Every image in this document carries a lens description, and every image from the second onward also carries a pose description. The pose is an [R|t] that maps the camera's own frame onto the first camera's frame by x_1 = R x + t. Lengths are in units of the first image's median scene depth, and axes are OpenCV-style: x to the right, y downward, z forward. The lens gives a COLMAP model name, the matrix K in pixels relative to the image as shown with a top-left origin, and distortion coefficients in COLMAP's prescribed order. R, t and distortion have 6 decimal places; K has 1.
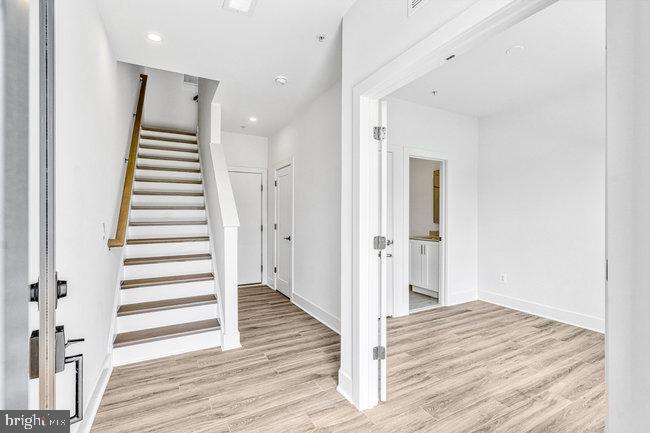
lens RADIAL K [[294.0, 0, 324.7], [0, 294.0, 216.4], [0, 0, 1]] dist [-0.003831, 0.000807]
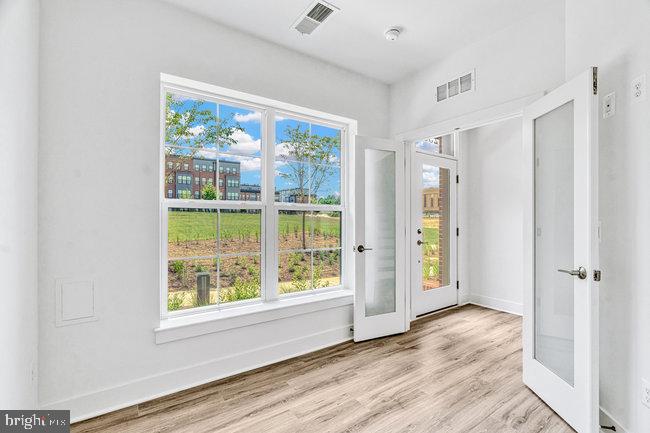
lens RADIAL K [[294.0, 0, 324.6], [0, 294.0, 216.4], [0, 0, 1]] dist [-0.003831, 0.000807]
pose [[-0.993028, -0.000155, -0.117882, 1.067677], [0.000065, 0.999998, -0.001862, 0.010798], [0.117882, -0.001857, -0.993026, 1.985254]]
